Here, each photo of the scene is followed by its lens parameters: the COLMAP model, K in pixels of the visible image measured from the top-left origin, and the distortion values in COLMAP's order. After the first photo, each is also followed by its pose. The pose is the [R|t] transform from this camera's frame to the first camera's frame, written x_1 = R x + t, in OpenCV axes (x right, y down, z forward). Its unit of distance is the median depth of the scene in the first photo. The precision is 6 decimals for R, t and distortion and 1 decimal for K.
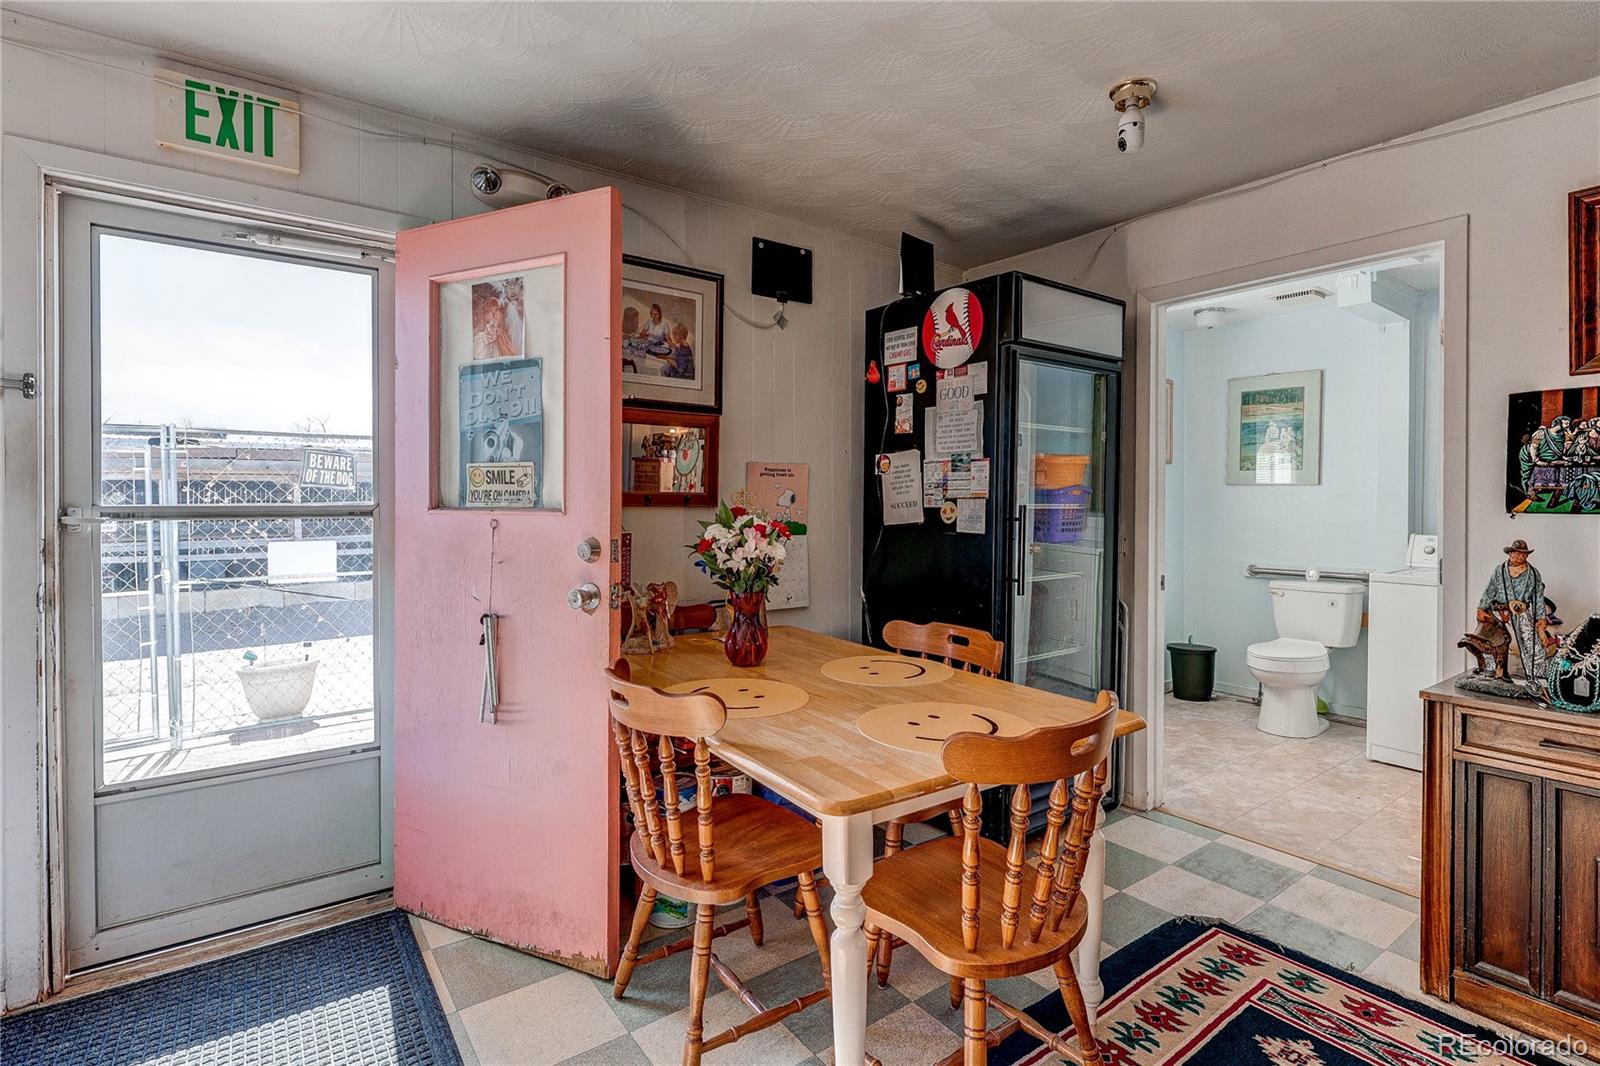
lens RADIAL K [[755.3, 0, 792.8], [0, 755.3, 509.5], [0, 0, 1]] dist [-0.006095, 0.001683]
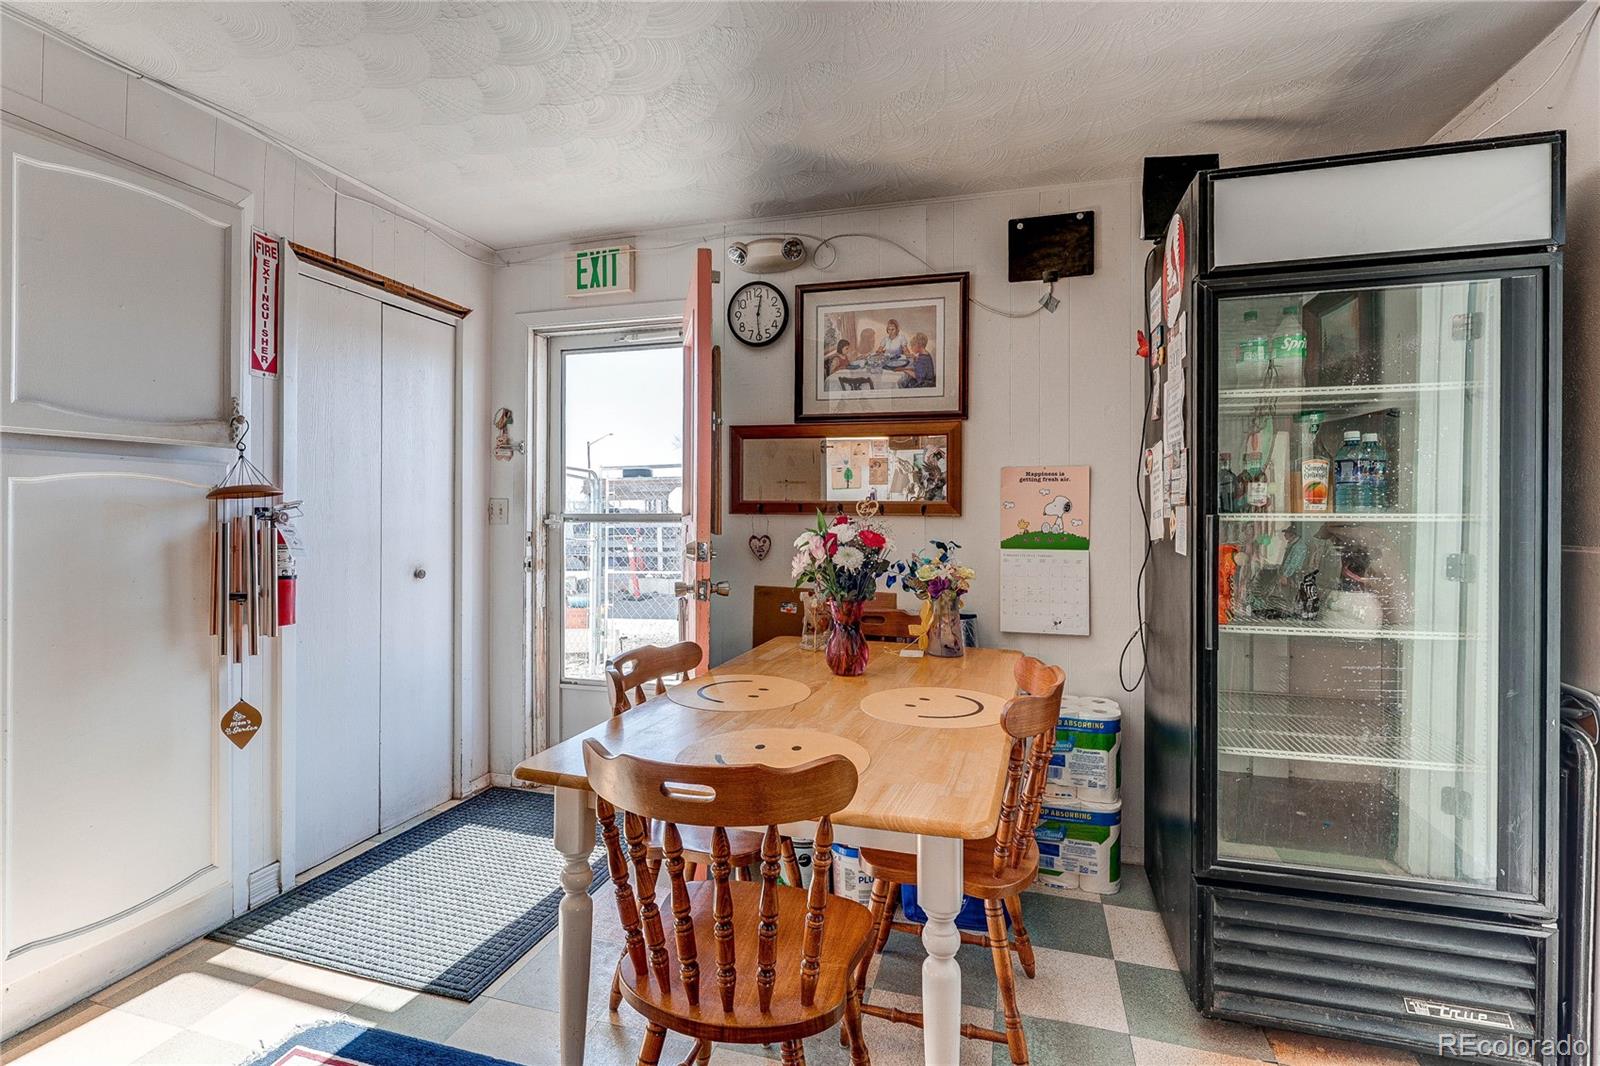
lens RADIAL K [[755.3, 0, 817.2], [0, 755.3, 510.4], [0, 0, 1]] dist [-0.006095, 0.001683]
pose [[0.616998, -0.001145, -0.786964, 0.568036], [-0.006425, 0.999958, -0.006493, -0.003574], [0.786939, 0.009063, 0.616965, 0.282689]]
